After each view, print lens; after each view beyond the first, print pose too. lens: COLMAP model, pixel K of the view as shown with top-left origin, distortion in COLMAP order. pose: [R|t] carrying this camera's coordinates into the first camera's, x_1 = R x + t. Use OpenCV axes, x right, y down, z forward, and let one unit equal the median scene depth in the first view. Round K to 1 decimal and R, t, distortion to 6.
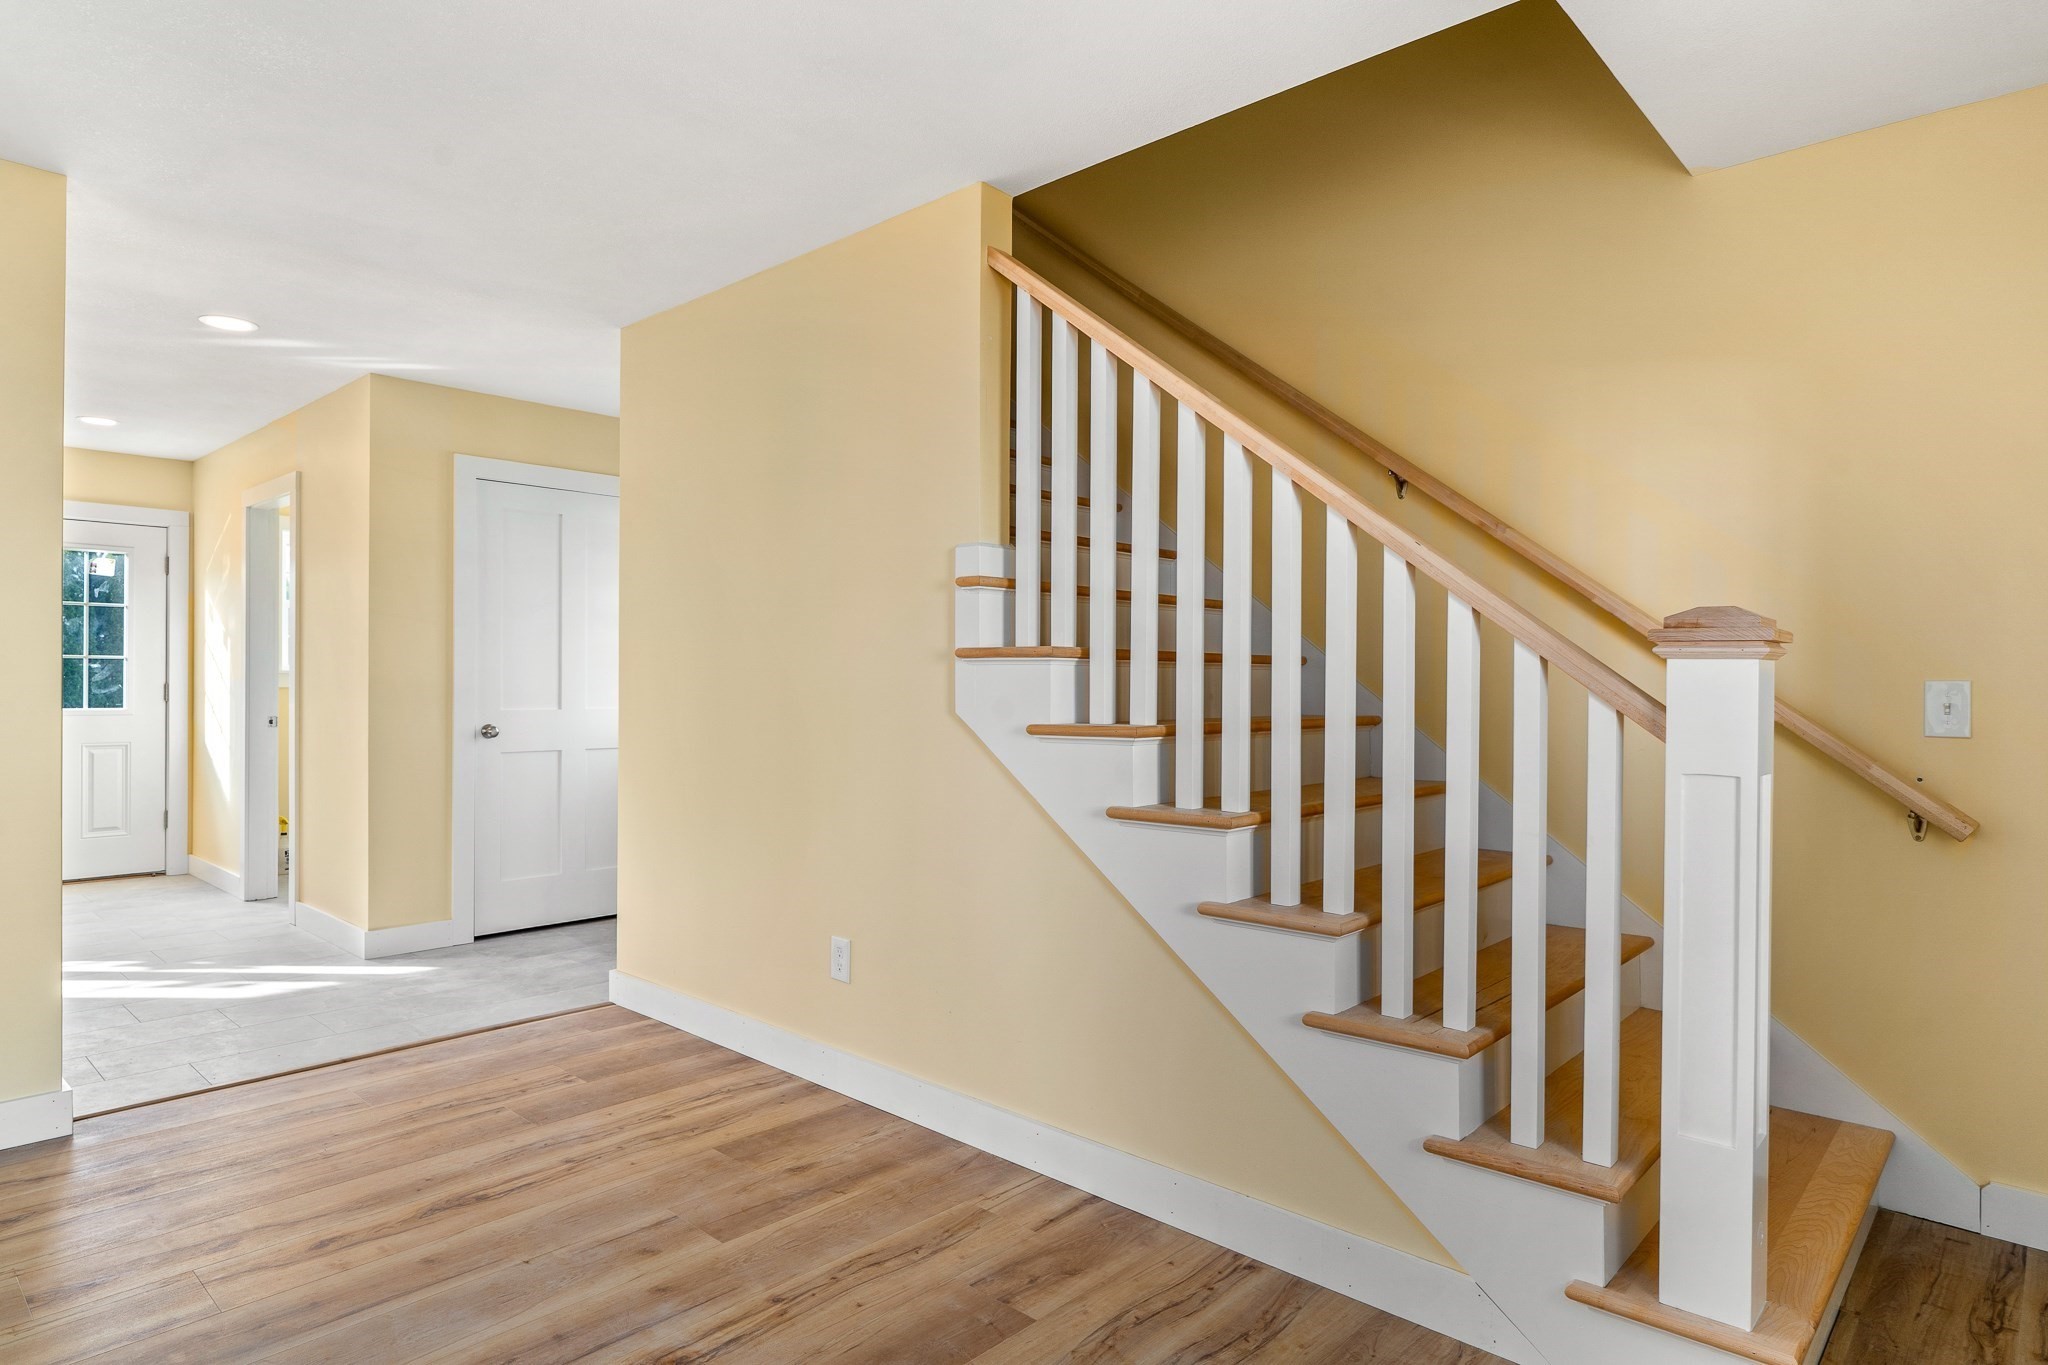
lens RADIAL K [[1147.7, 0, 1026.0], [0, 1147.7, 714.5], [0, 0, 1]] dist [-0.006511, -0.001522]
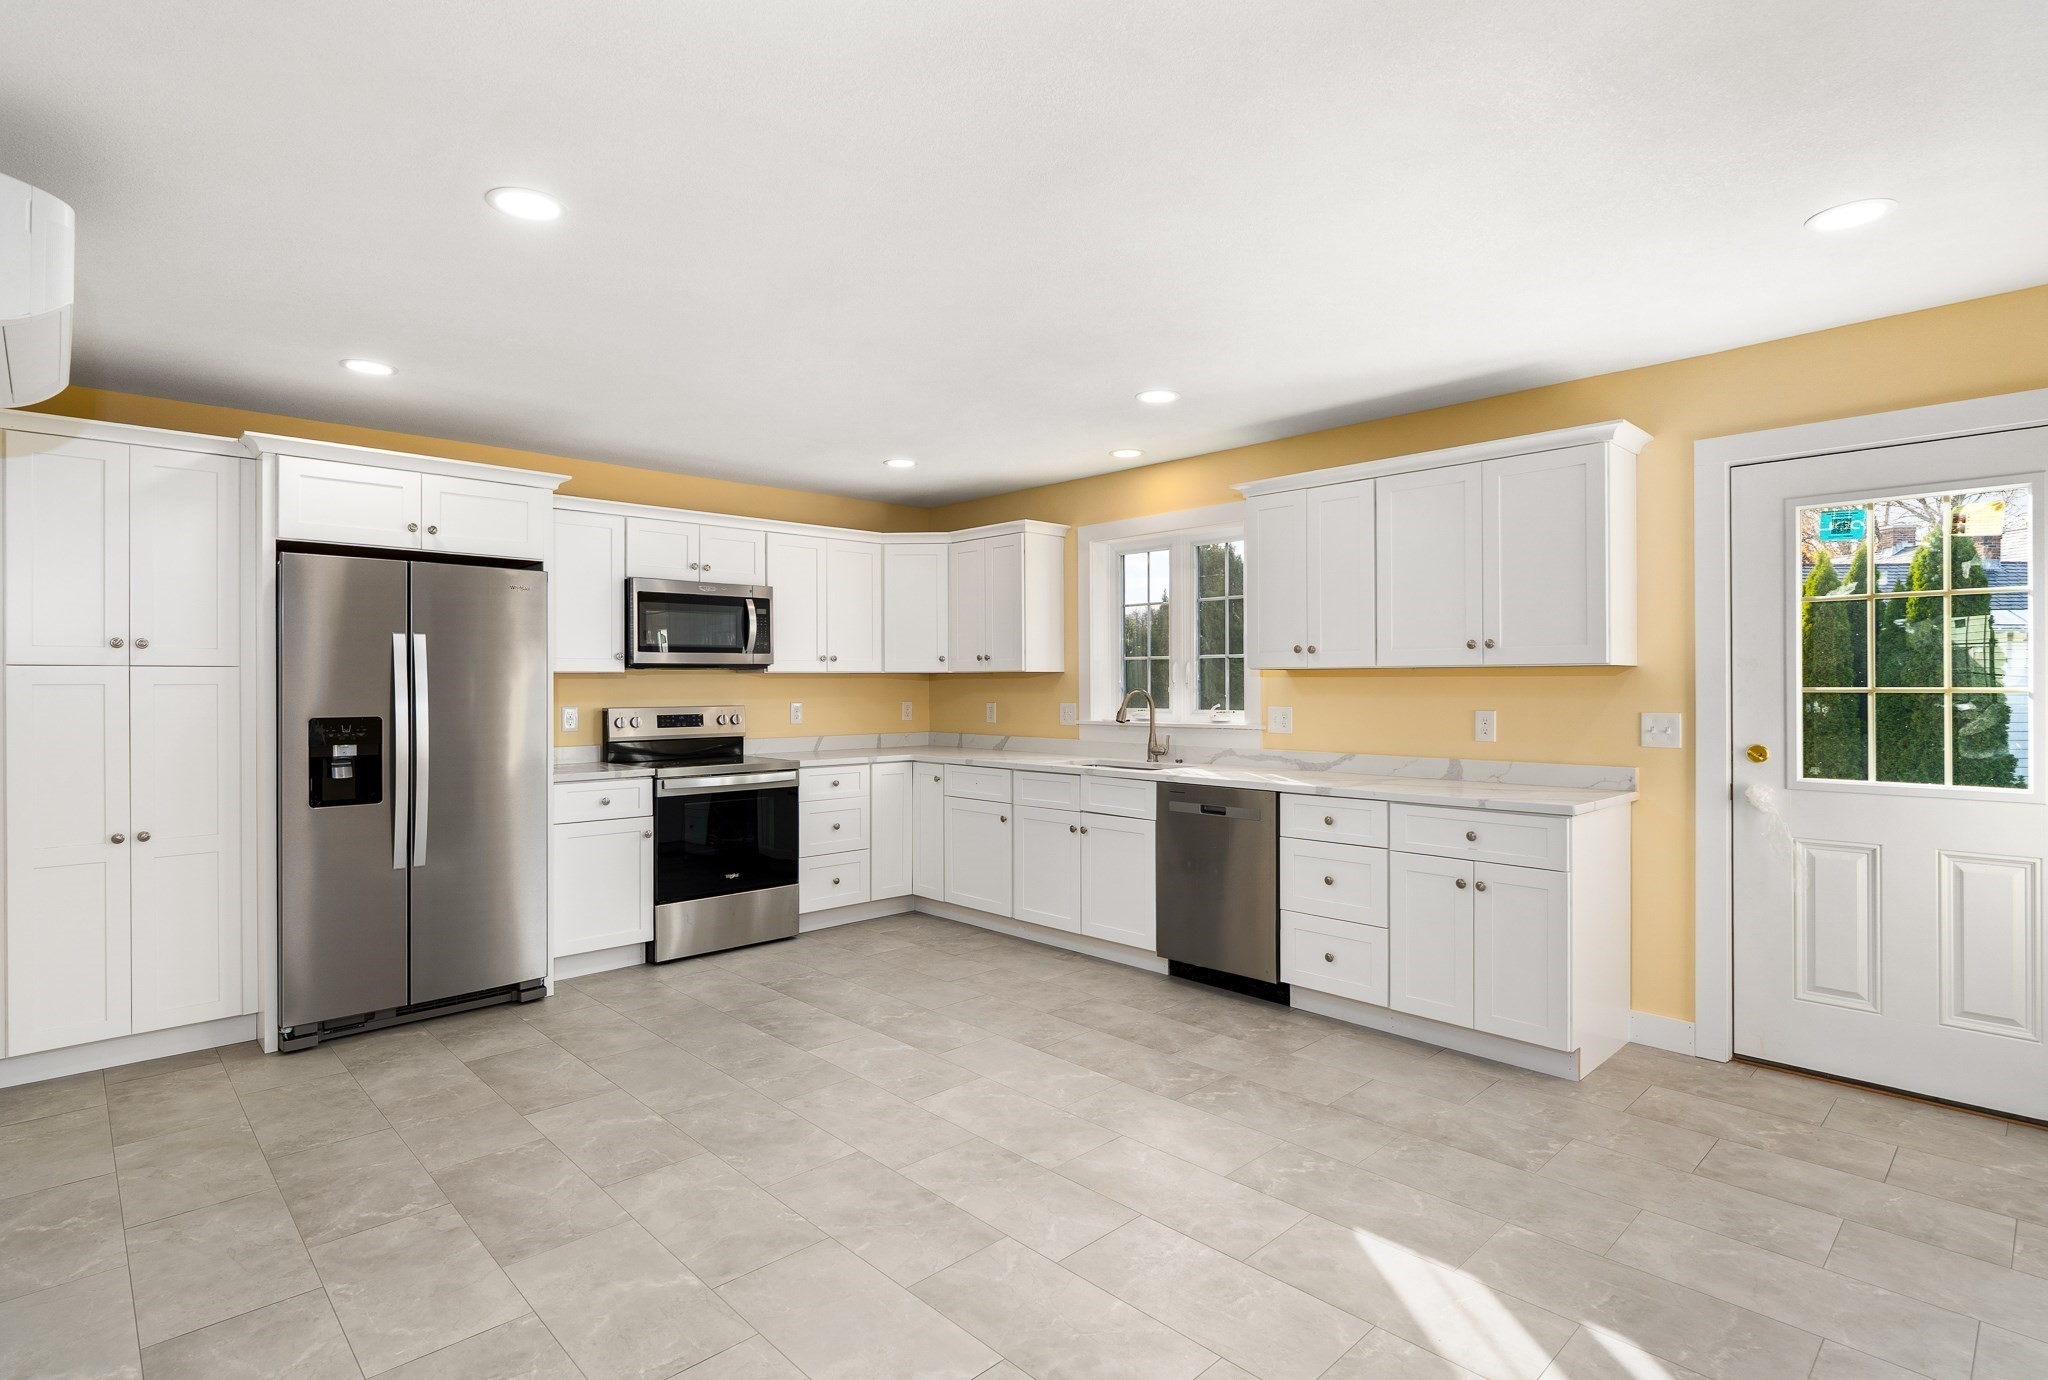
lens RADIAL K [[1015.8, 0, 1018.5], [0, 1015.8, 683.5], [0, 0, 1]] dist [-0.004513, 0.000967]
pose [[-0.068893, -0.008010, -0.997592, -0.723360], [-0.024539, 0.999679, -0.006332, -0.092263], [0.997322, 0.024044, -0.069068, 1.367684]]
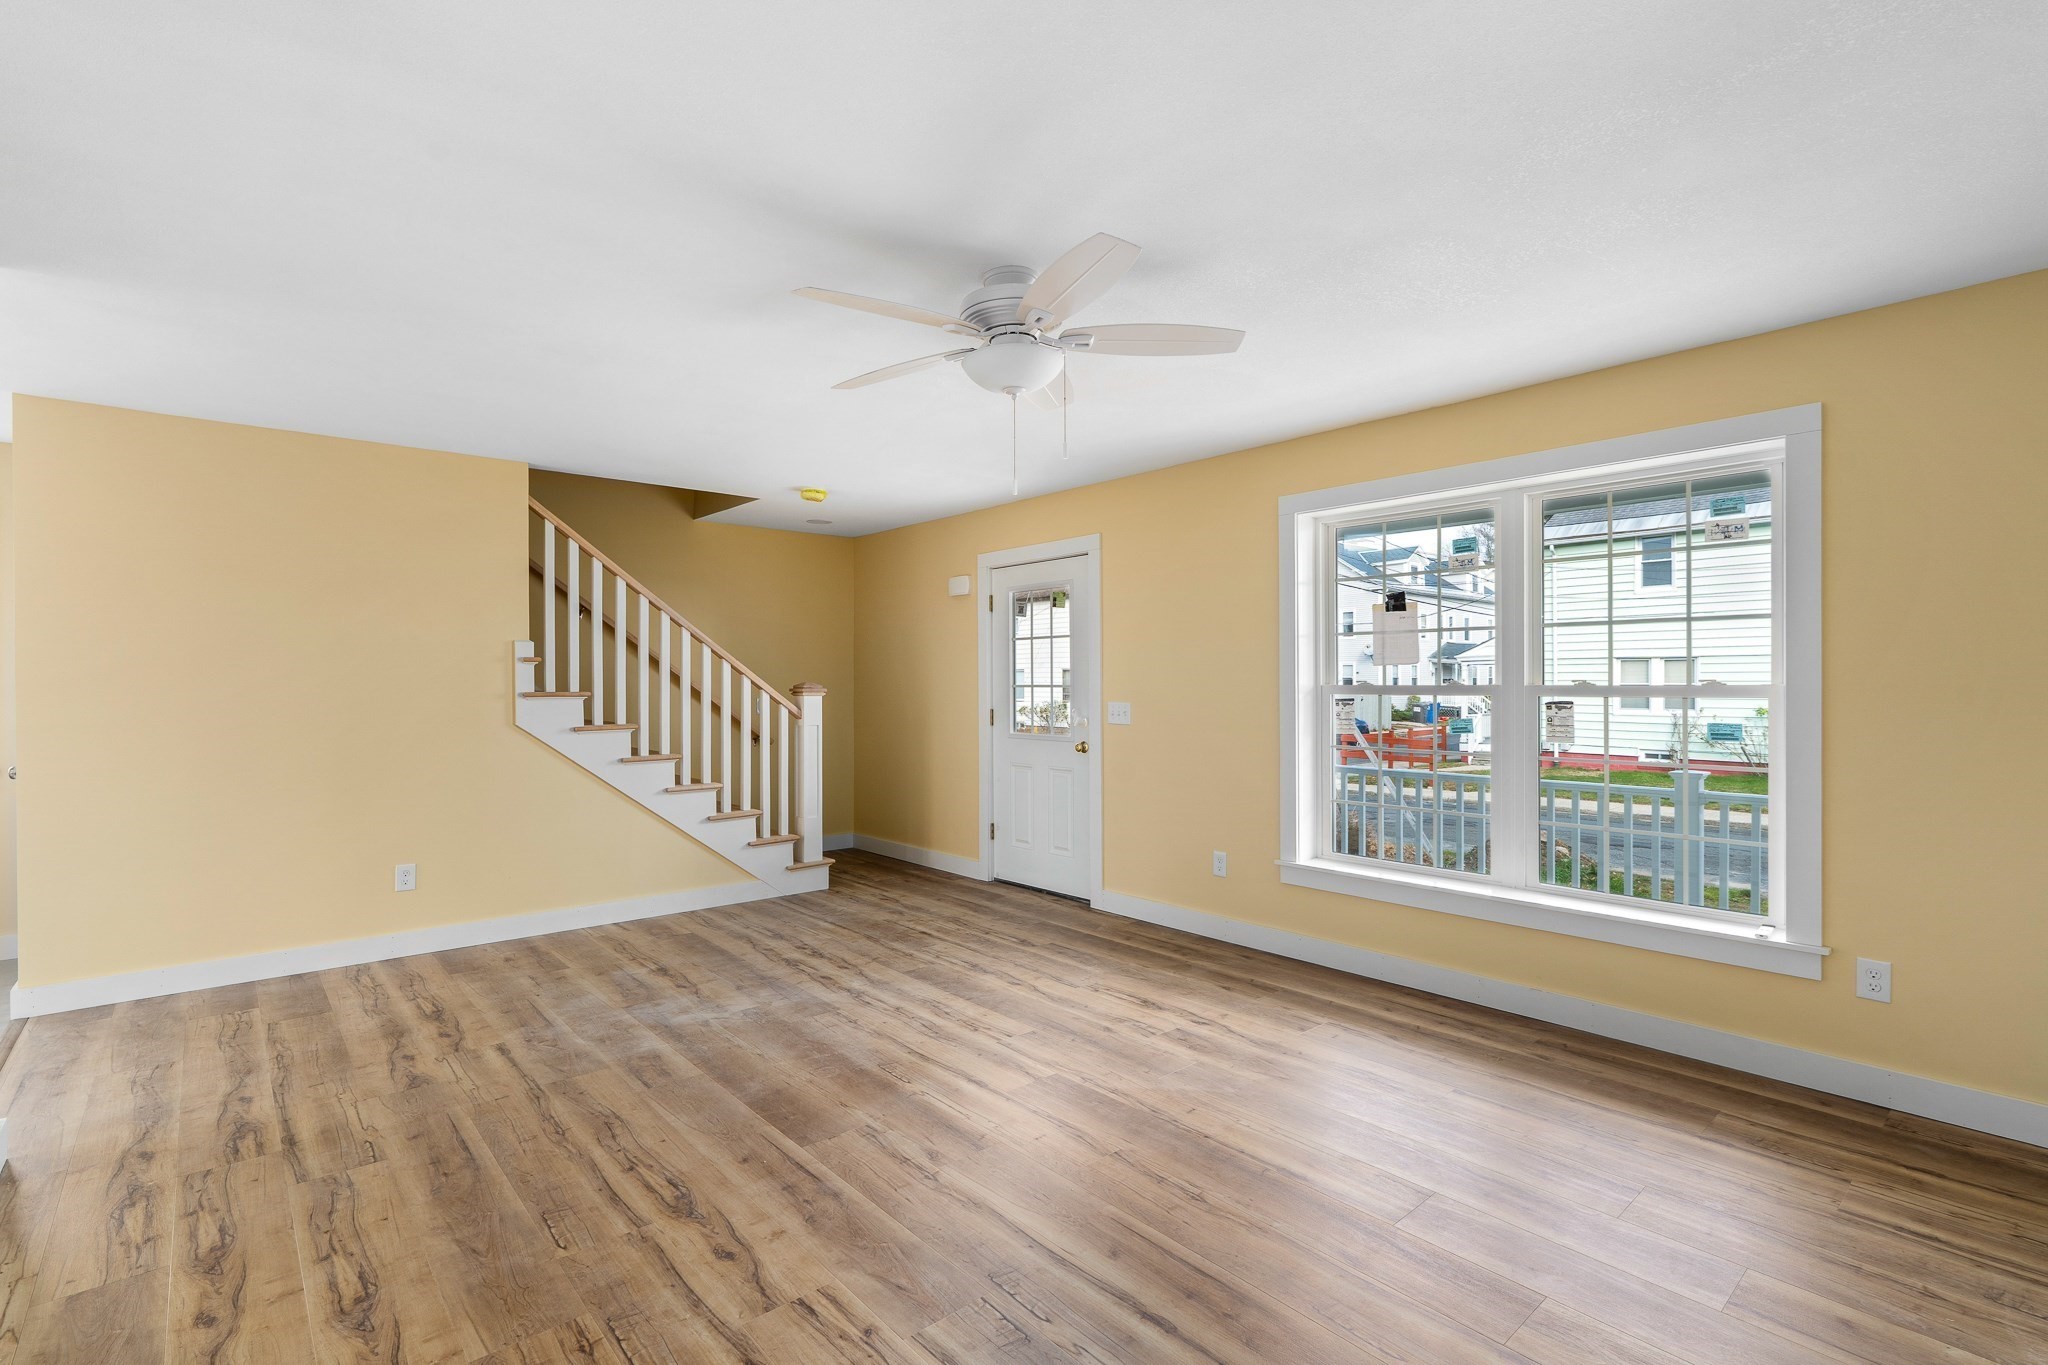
lens RADIAL K [[935.1, 0, 1016.0], [0, 935.1, 668.5], [0, 0, 1]] dist [-0.004431, 0.000149]
pose [[0.113646, 0.007444, 0.993493, -1.675917], [0.030378, 0.999478, -0.010964, -0.058221], [-0.993057, 0.031426, 0.113360, -0.060767]]
